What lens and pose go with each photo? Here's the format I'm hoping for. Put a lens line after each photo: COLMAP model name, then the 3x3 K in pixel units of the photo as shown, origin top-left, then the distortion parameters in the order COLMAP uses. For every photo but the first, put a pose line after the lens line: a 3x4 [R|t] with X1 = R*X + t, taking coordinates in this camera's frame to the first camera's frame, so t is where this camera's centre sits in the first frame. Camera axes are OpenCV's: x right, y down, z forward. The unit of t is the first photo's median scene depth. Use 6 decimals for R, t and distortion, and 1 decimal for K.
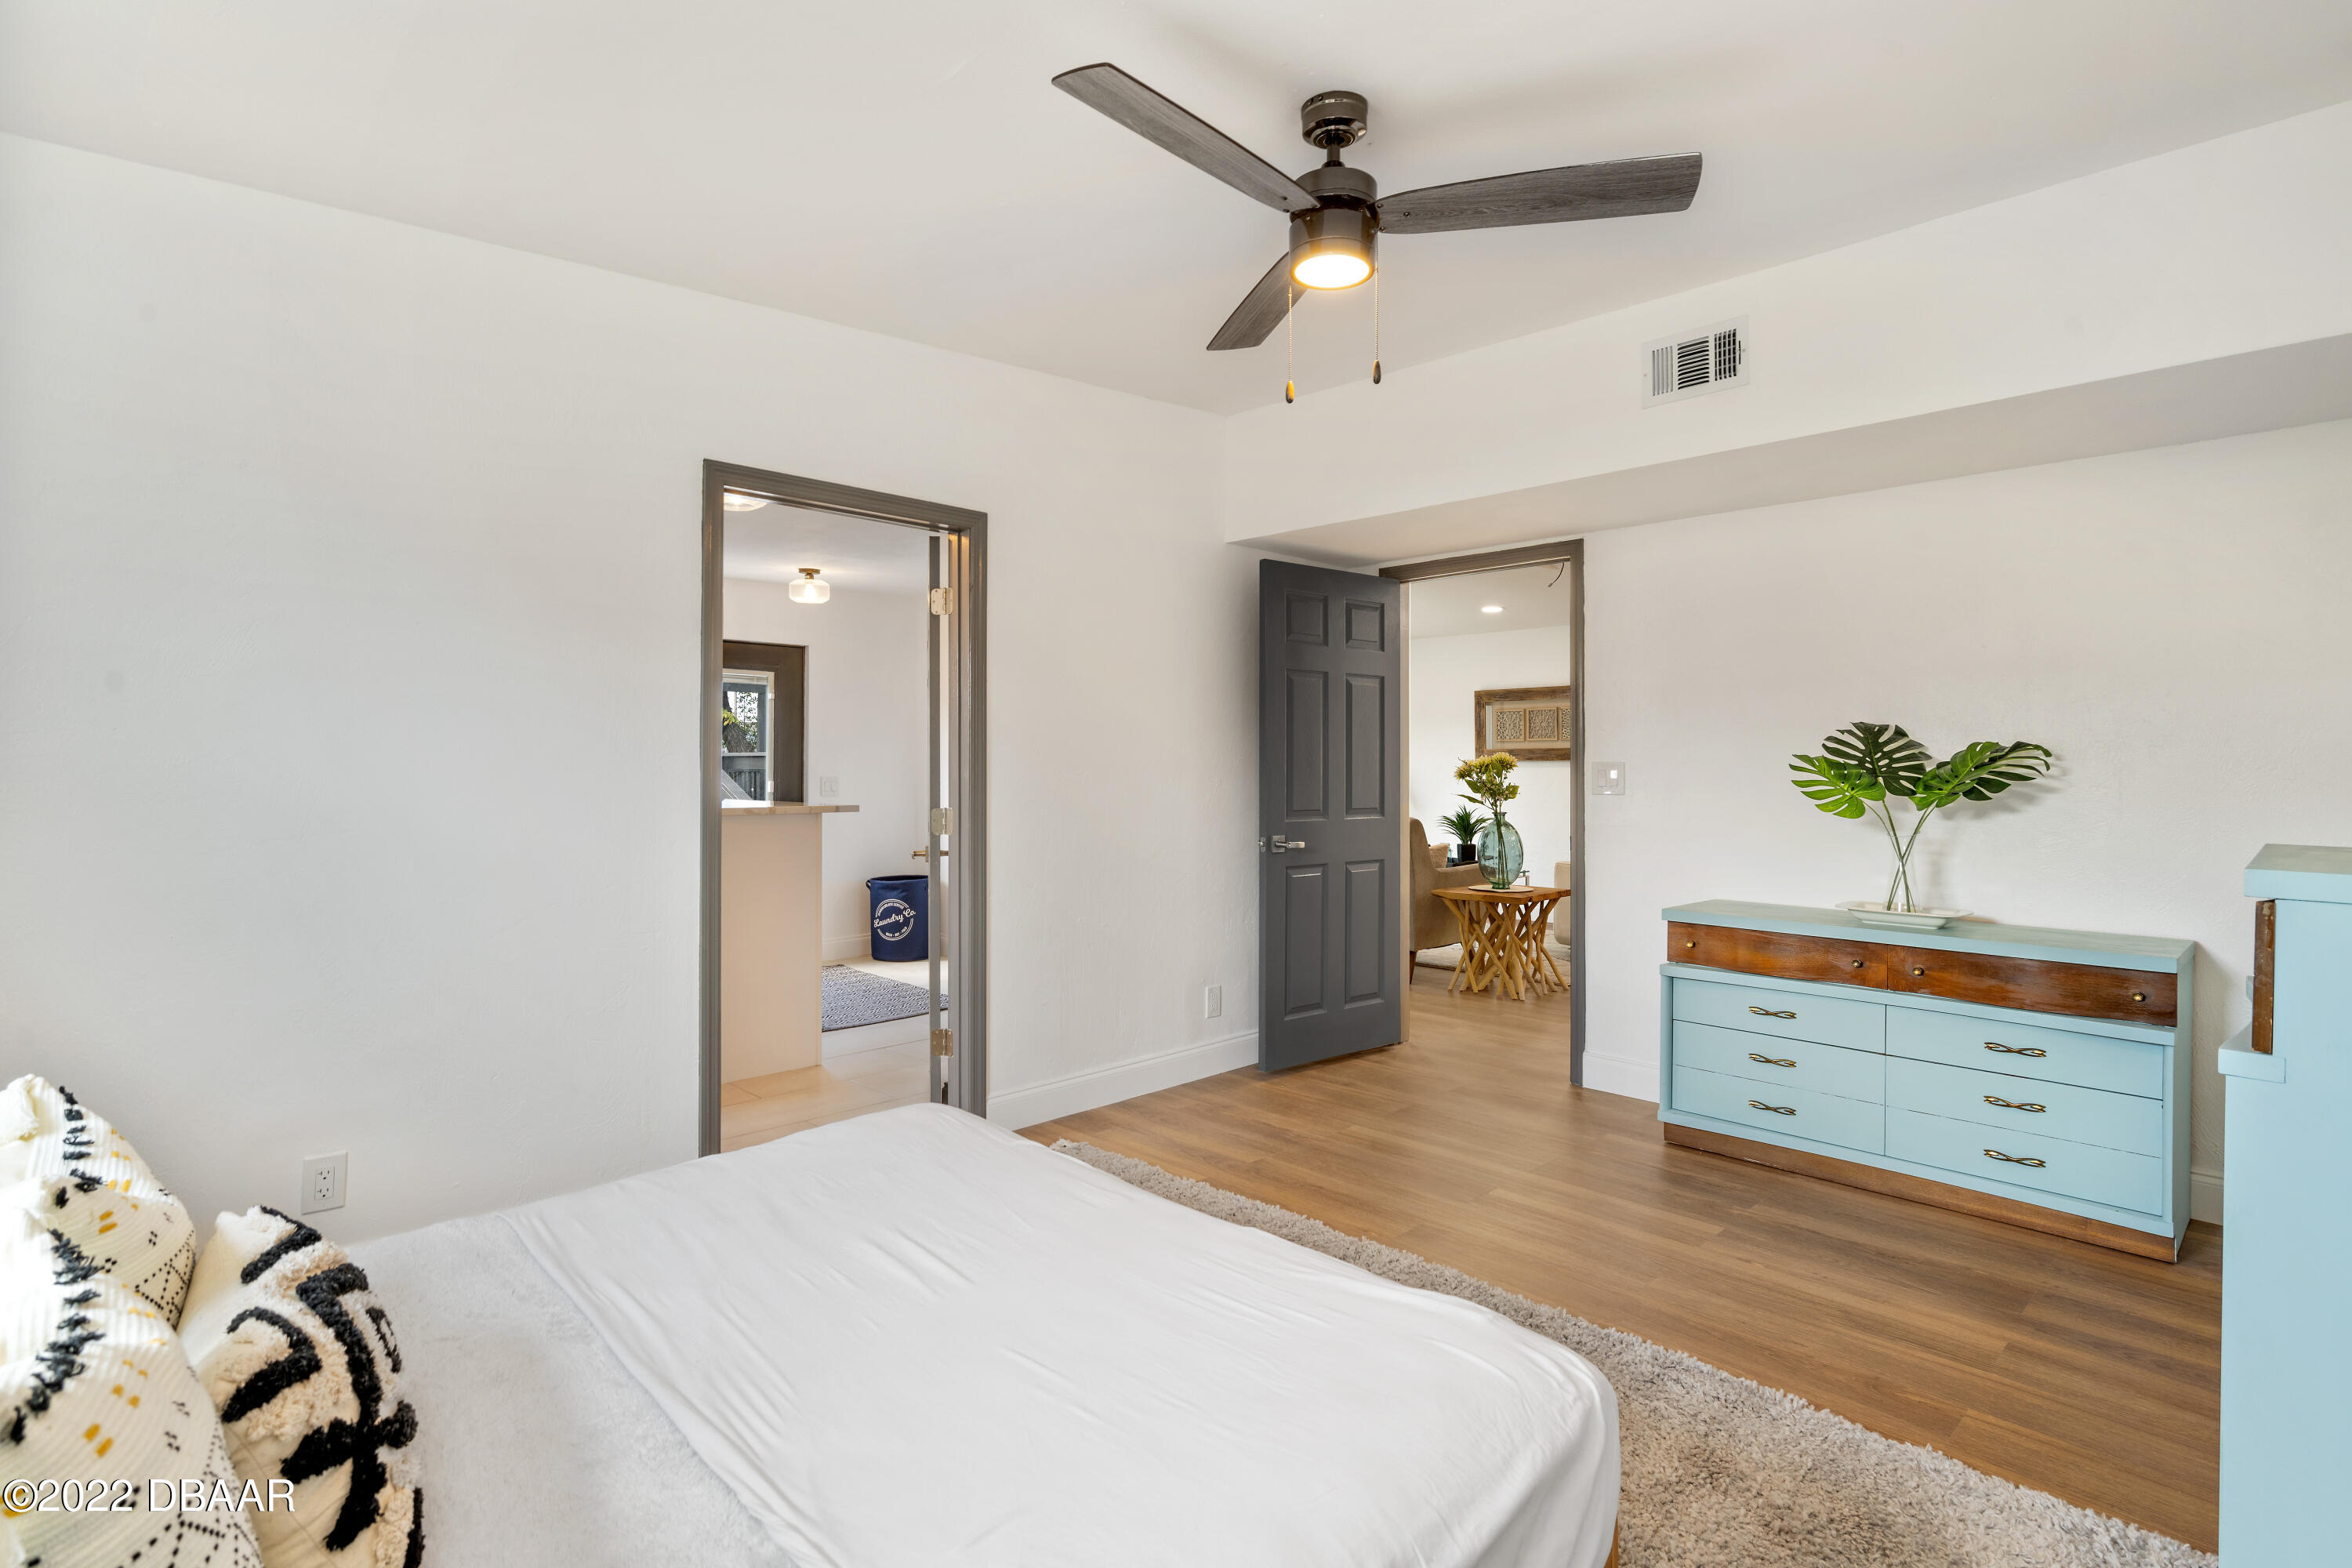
lens RADIAL K [[1120.0, 0, 1179.3], [0, 1120.0, 773.6], [0, 0, 1]] dist [-0.003397, -0.000459]
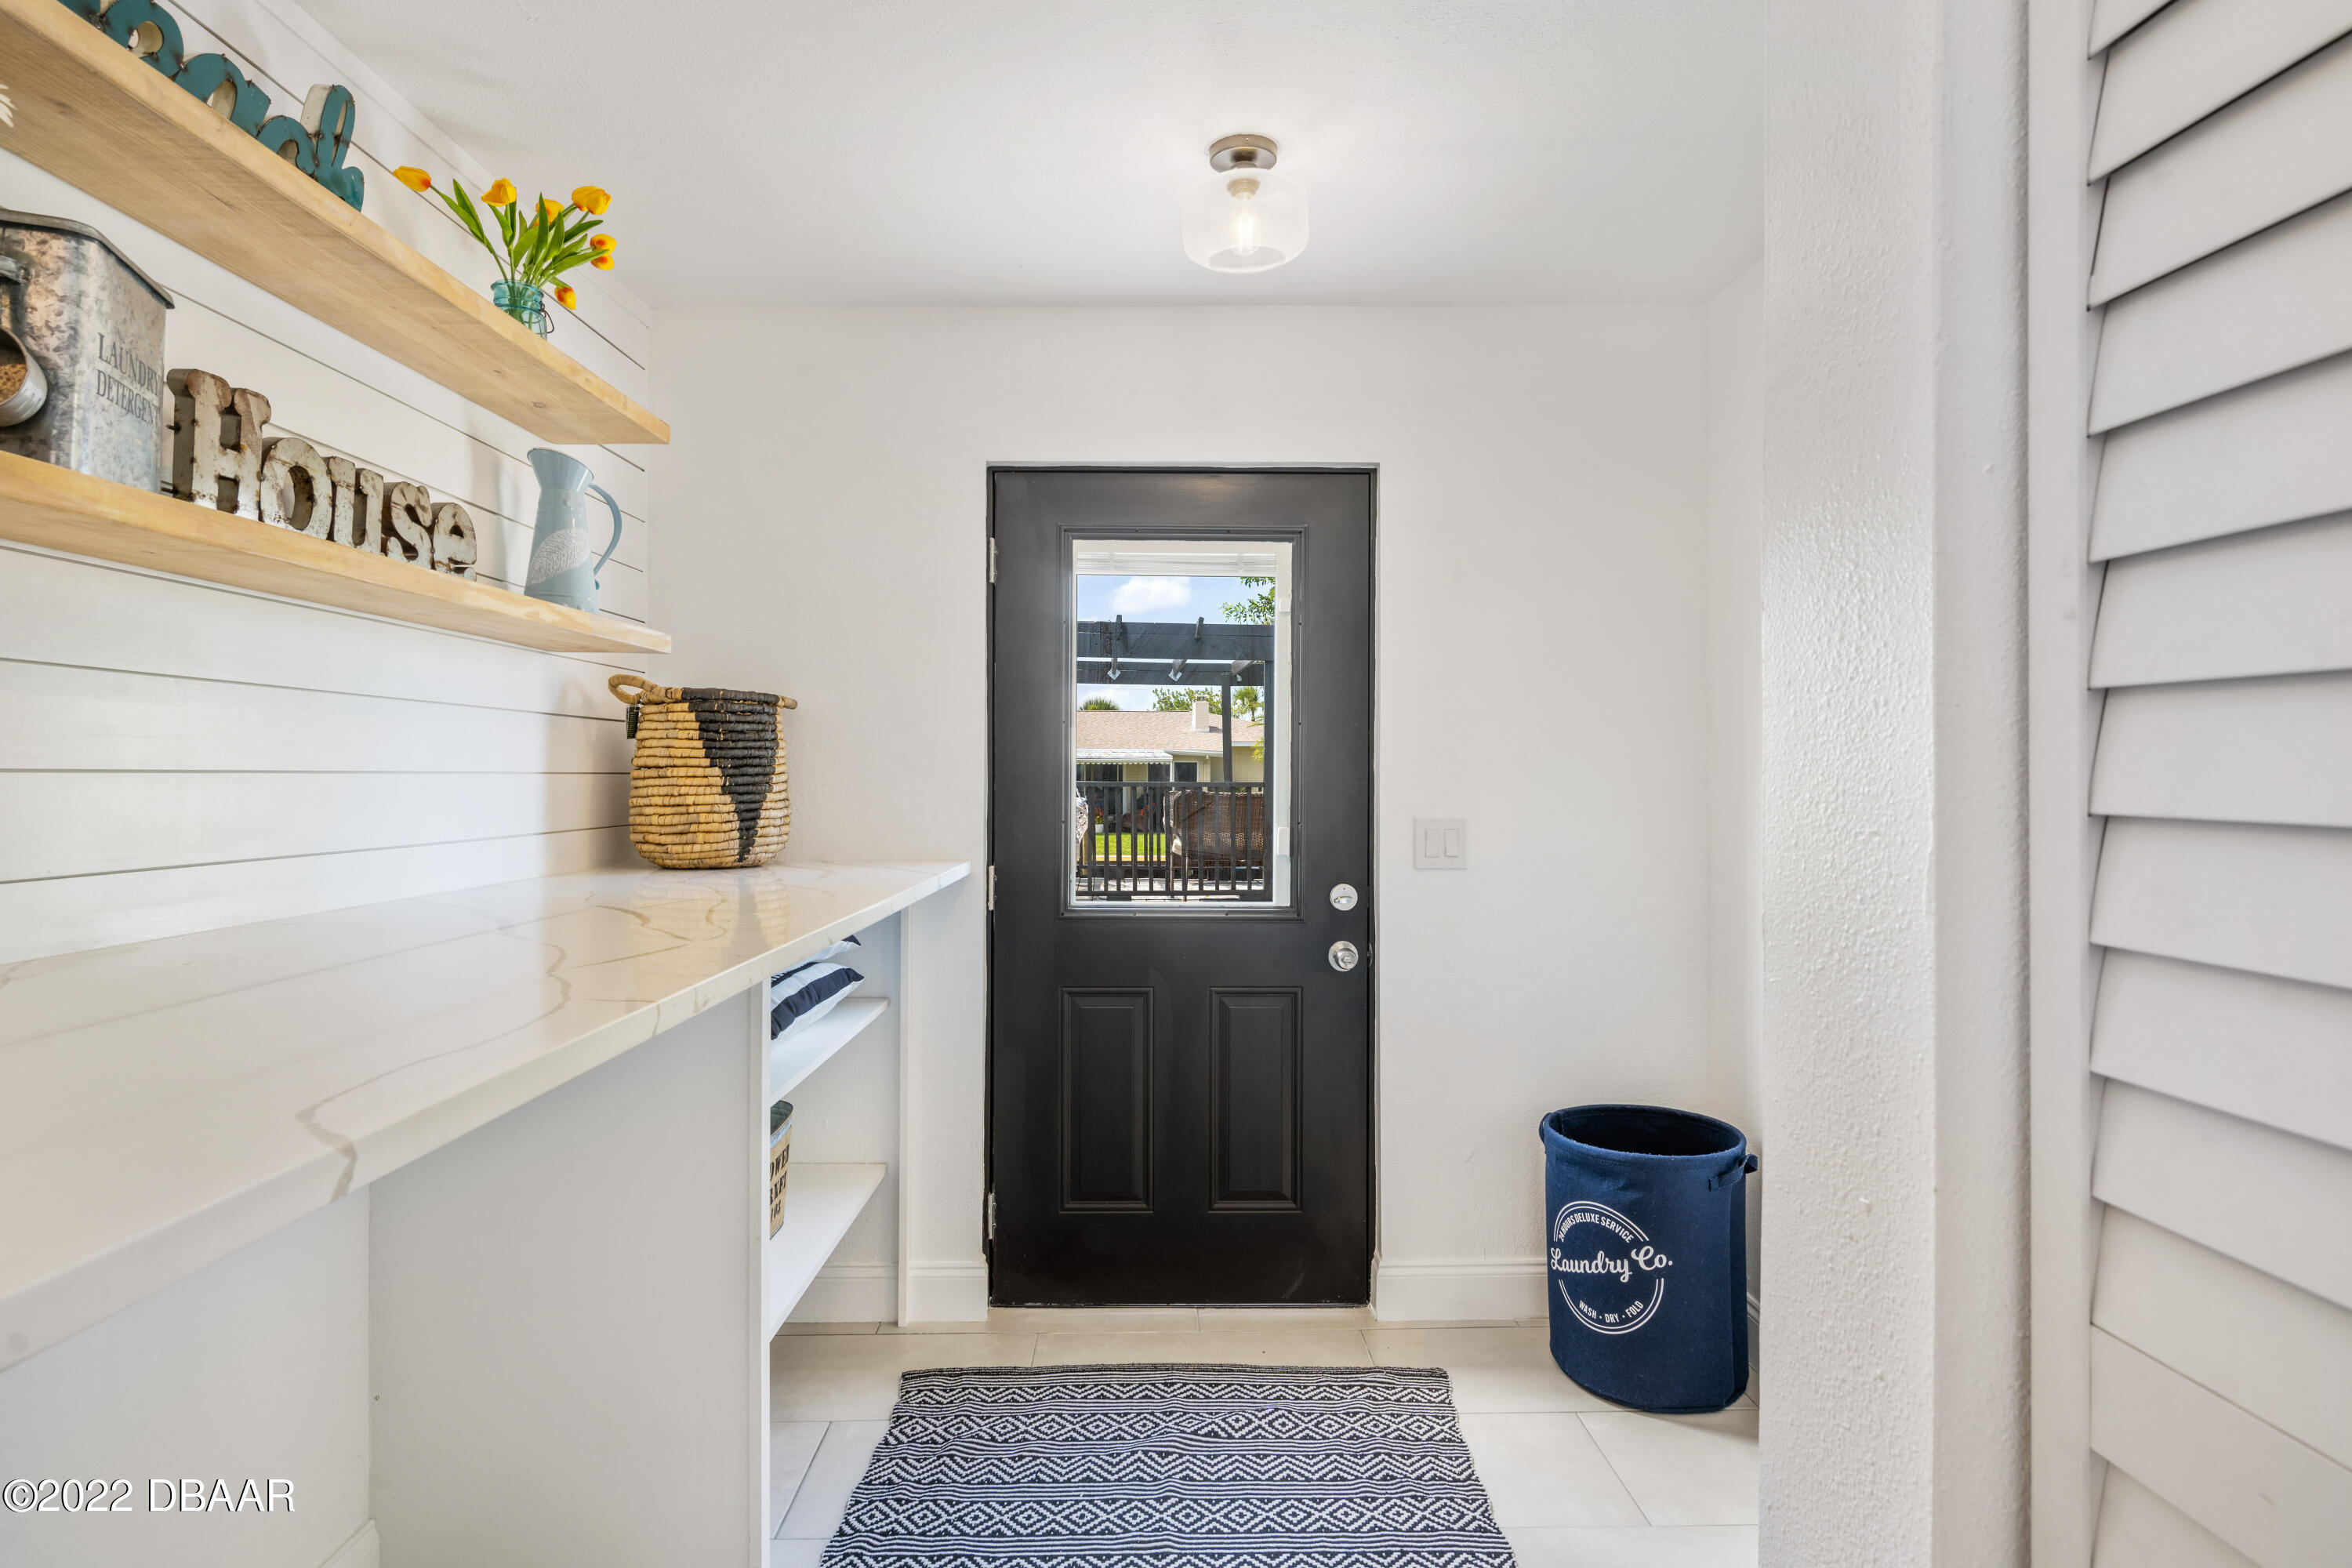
lens RADIAL K [[1237.7, 0, 1180.2], [0, 1237.7, 786.2], [0, 0, 1]] dist [0.003519, 0.000348]
pose [[0.721880, -0.003538, -0.692009, -0.096331], [-0.006742, 0.999904, -0.012145, -0.002358], [0.691986, 0.013433, 0.721786, 0.658511]]
